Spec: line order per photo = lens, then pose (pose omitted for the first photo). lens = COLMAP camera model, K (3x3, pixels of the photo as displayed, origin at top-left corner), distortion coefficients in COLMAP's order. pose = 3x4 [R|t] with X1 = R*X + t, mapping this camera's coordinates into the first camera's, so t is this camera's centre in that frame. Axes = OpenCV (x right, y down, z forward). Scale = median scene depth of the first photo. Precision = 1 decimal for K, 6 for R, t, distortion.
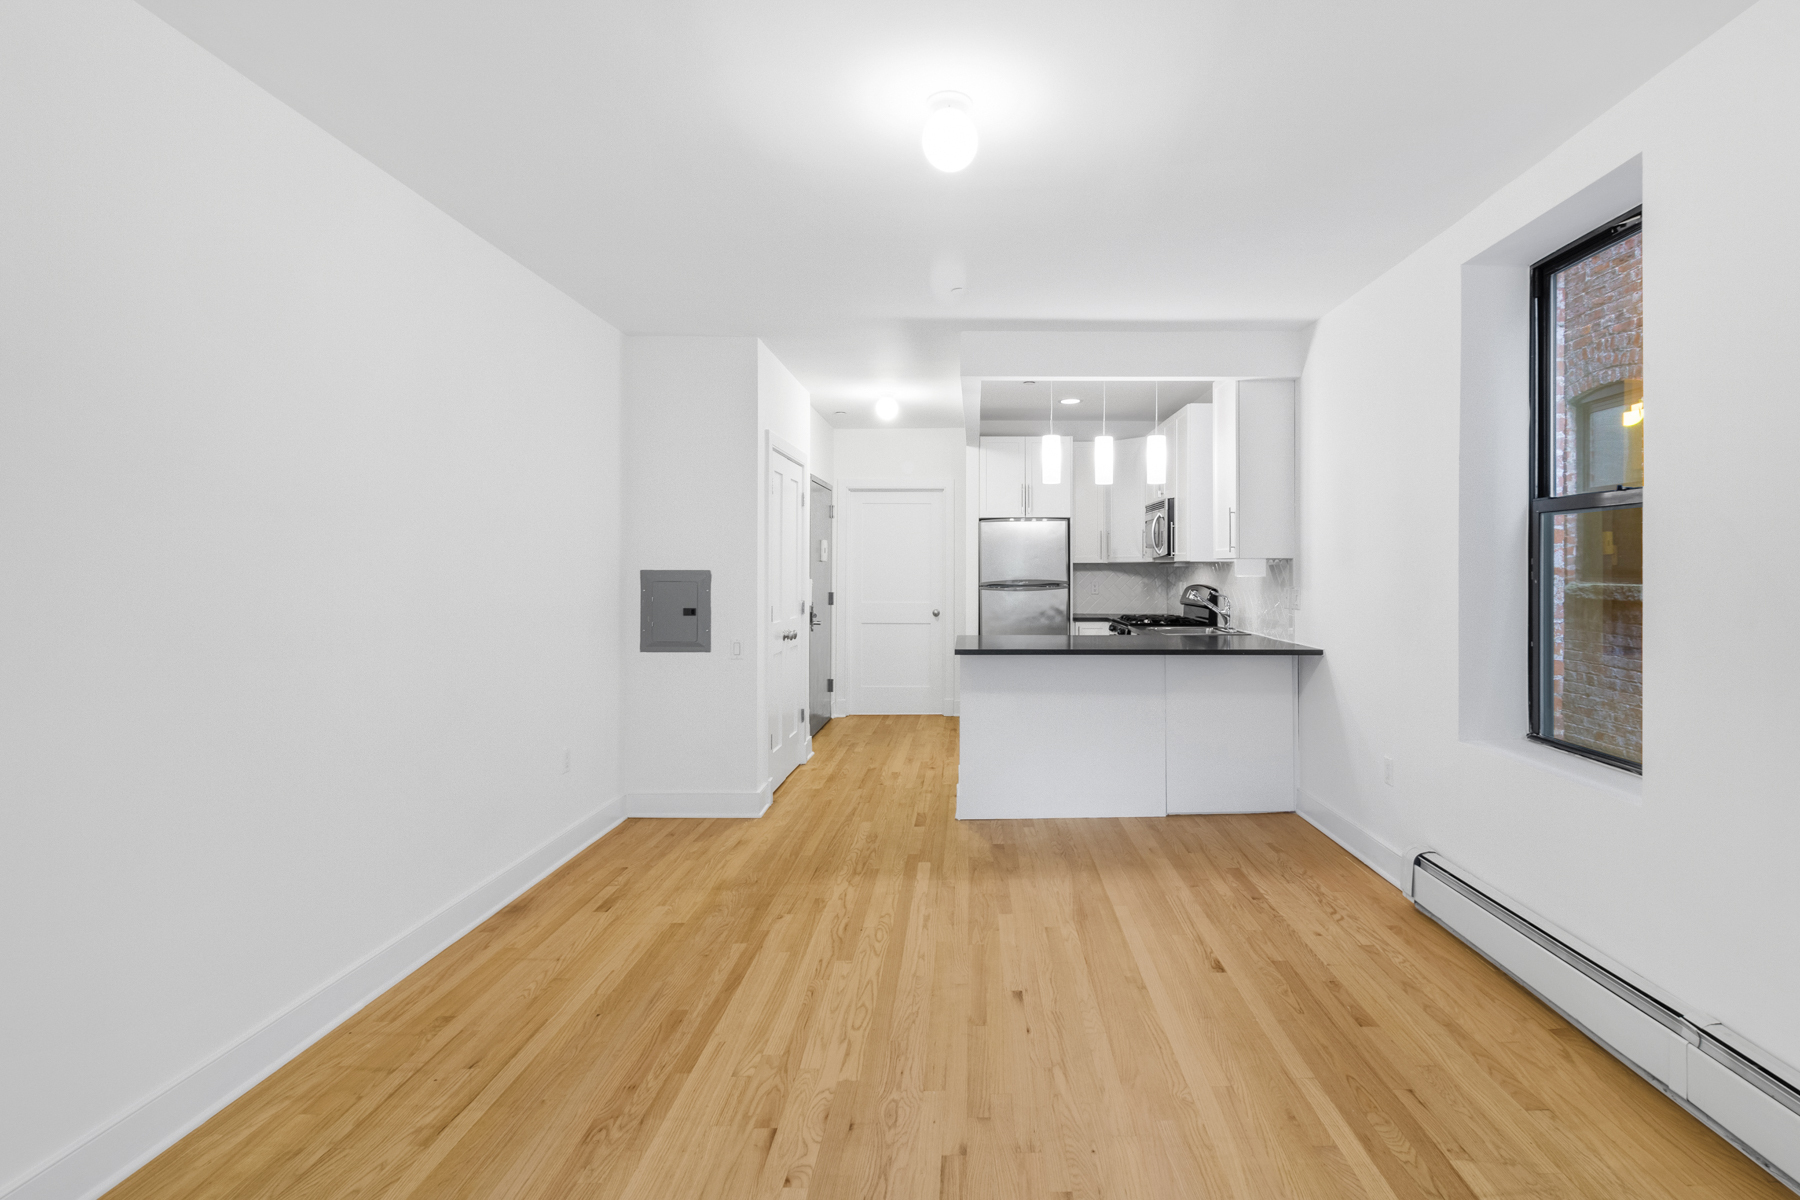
lens RADIAL K [[844.5, 0, 907.9], [0, 844.5, 570.6], [0, 0, 1]] dist [0.002838, 0.000113]
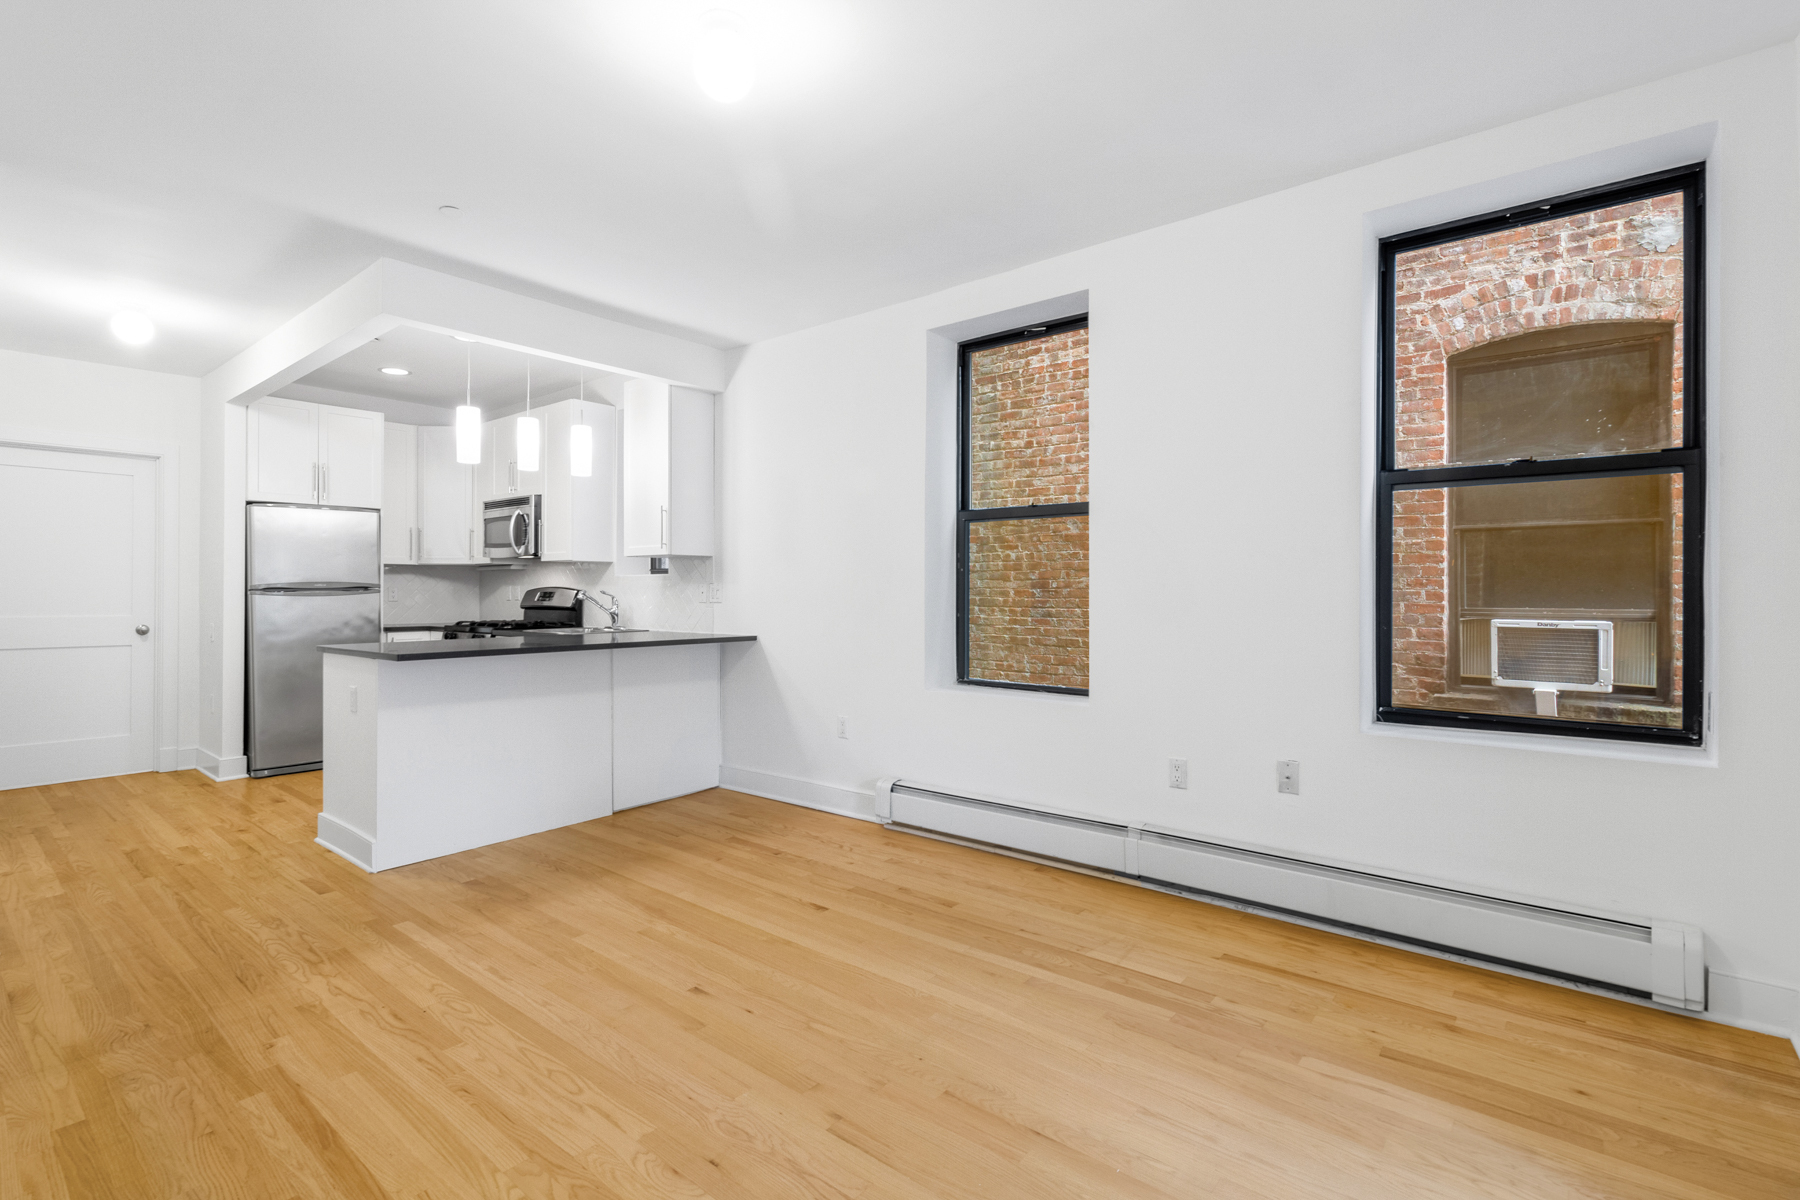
lens RADIAL K [[844.5, 0, 898.3], [0, 844.5, 588.2], [0, 0, 1]] dist [0.002838, 0.000113]
pose [[0.635410, 0.003536, 0.772167, -0.328160], [-0.004519, 0.999989, -0.000861, 0.036923], [-0.772162, -0.002943, 0.635419, 0.162896]]
